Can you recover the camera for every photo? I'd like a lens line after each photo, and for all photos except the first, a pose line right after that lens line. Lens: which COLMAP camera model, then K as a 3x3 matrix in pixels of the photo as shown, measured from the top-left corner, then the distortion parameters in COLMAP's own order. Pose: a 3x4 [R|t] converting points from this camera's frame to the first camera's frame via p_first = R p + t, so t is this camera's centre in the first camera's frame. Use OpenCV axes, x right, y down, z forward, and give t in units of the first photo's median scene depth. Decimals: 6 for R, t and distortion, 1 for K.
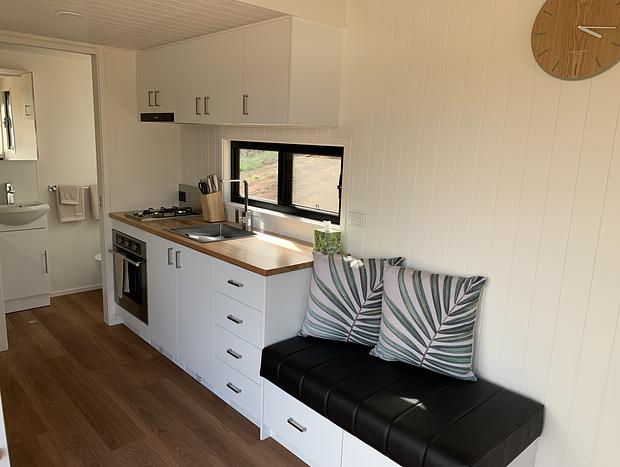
lens RADIAL K [[476.8, 0, 310.0], [0, 476.8, 233.5], [0, 0, 1]] dist [0.002159, -0.004265]
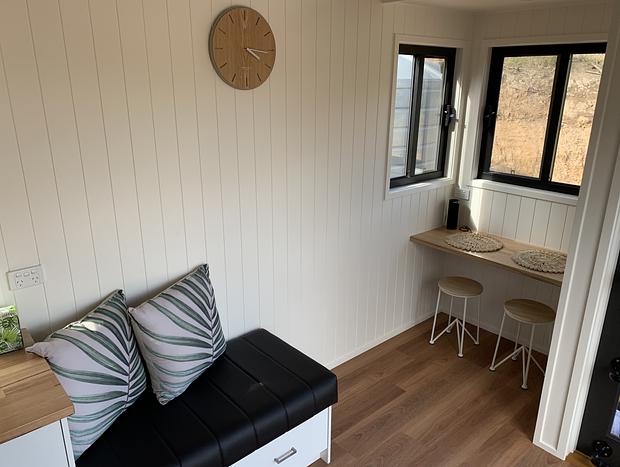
lens RADIAL K [[476.8, 0, 310.0], [0, 476.8, 233.5], [0, 0, 1]] dist [0.002159, -0.004265]
pose [[0.031003, -0.346489, 0.937541, -0.763869], [0.192467, 0.922508, 0.334569, -0.356357], [-0.980814, 0.170073, 0.095288, 0.764436]]
